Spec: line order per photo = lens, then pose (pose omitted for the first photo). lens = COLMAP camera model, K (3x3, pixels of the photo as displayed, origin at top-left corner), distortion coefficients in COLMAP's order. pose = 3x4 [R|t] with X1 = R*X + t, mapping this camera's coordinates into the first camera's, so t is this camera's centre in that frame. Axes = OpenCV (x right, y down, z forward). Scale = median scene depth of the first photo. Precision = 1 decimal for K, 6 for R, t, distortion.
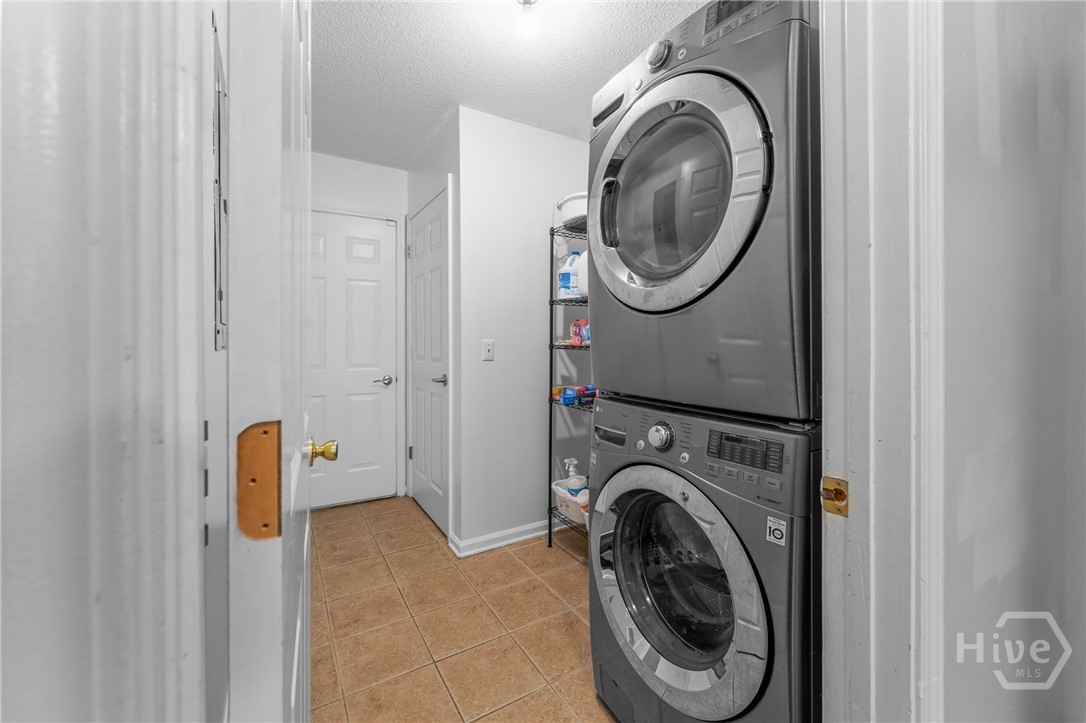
lens RADIAL K [[432.1, 0, 549.2], [0, 432.1, 342.0], [0, 0, 1]] dist [0.002085, 0.000115]
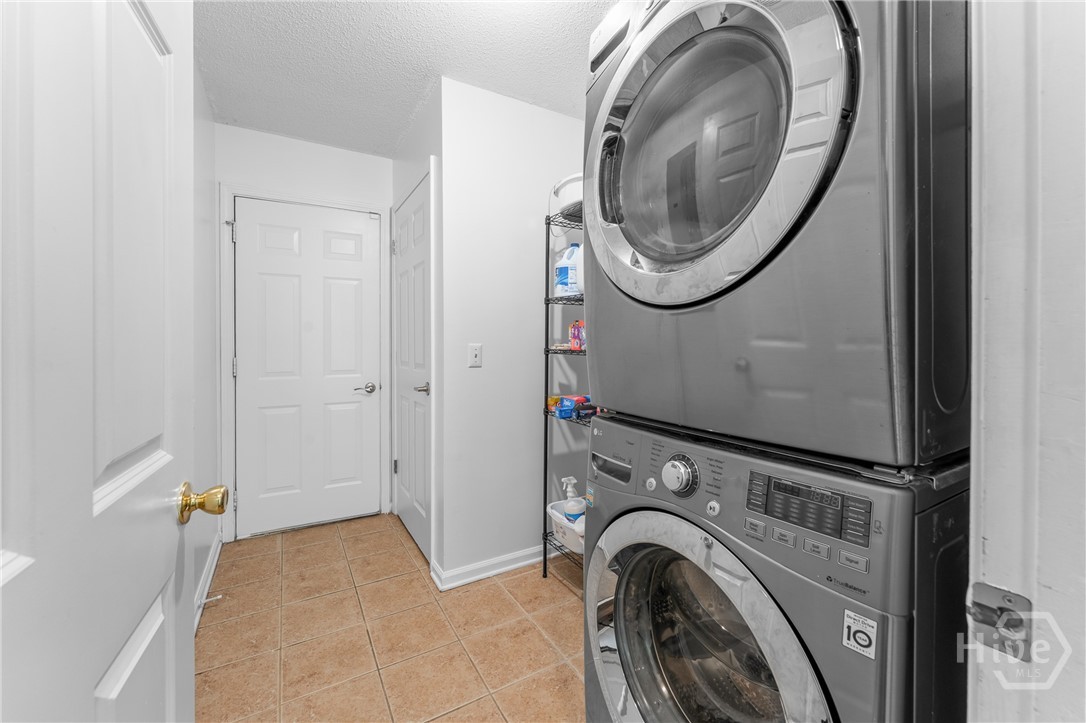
lens RADIAL K [[432.1, 0, 540.4], [0, 432.1, 354.4], [0, 0, 1]] dist [0.002085, 0.000115]
pose [[0.999461, -0.000550, -0.032819, 0.031551], [0.001249, 0.999773, 0.021280, -0.002539], [0.032800, -0.021309, 0.999235, 0.176778]]
